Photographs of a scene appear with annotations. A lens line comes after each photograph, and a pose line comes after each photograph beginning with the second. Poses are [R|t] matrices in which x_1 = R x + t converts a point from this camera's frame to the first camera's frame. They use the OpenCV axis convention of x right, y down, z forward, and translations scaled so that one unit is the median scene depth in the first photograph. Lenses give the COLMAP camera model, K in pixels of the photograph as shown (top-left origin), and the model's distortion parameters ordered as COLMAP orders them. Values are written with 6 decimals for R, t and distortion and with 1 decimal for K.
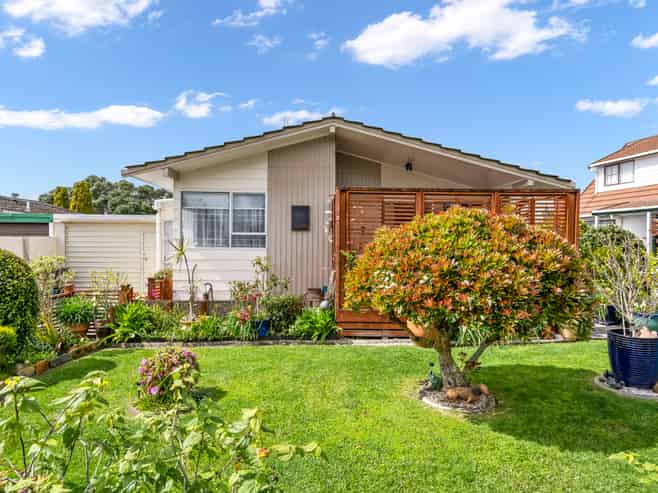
lens RADIAL K [[380.4, 0, 329.0], [0, 380.4, 246.5], [0, 0, 1]] dist [-0.006103, -0.001108]
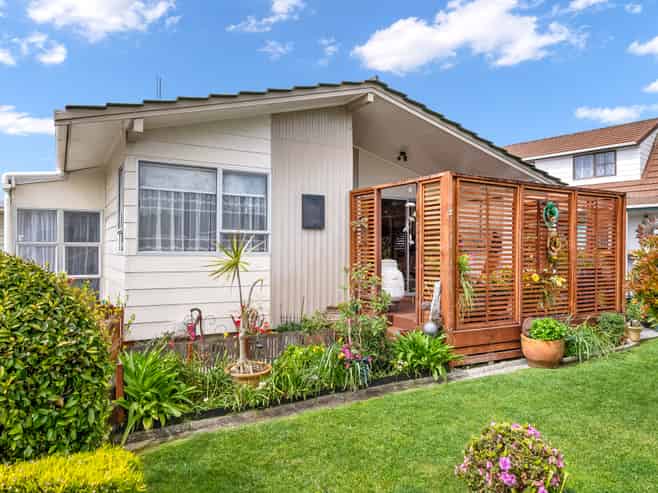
lens RADIAL K [[432.4, 0, 329.0], [0, 432.4, 246.5], [0, 0, 1]] dist [0.004089, 0.001468]
pose [[0.897214, 0.002161, 0.441590, -0.419605], [0.003297, 0.999927, -0.011592, 0.002250], [-0.441583, 0.011856, 0.897142, 0.239214]]
